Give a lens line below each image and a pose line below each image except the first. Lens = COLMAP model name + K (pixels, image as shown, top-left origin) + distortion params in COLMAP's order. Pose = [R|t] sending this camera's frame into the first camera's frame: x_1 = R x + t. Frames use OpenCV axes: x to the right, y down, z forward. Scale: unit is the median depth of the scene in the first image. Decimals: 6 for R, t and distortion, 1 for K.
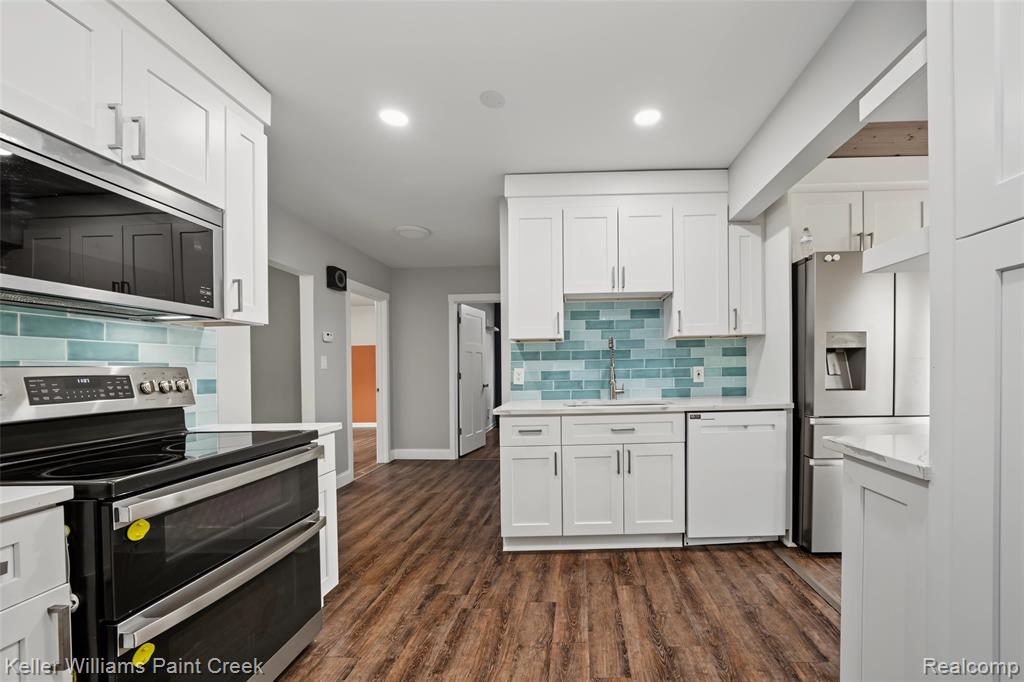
lens RADIAL K [[384.4, 0, 580.0], [0, 384.4, 374.3], [0, 0, 1]] dist [-0.020550, 0.000561]
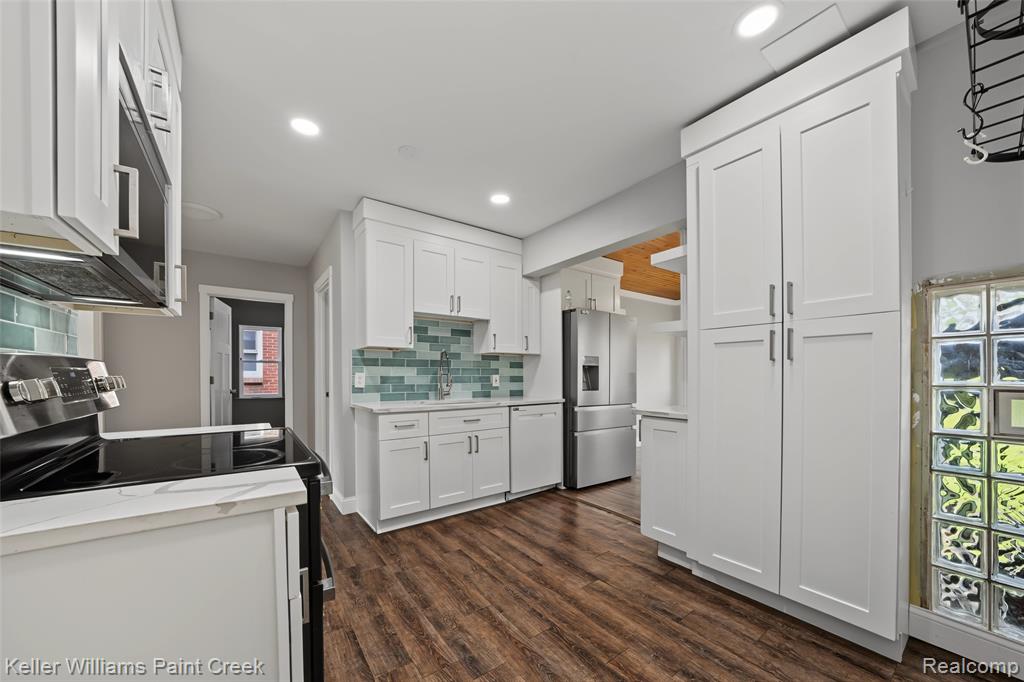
lens RADIAL K [[361.3, 0, 512.0], [0, 361.3, 377.6], [0, 0, 1]] dist [-0.015608, -0.000075]
pose [[0.806992, 0.017681, 0.590298, -0.500581], [-0.008065, 0.999788, -0.018921, 0.016239], [-0.590508, 0.010508, 0.806964, -0.093721]]
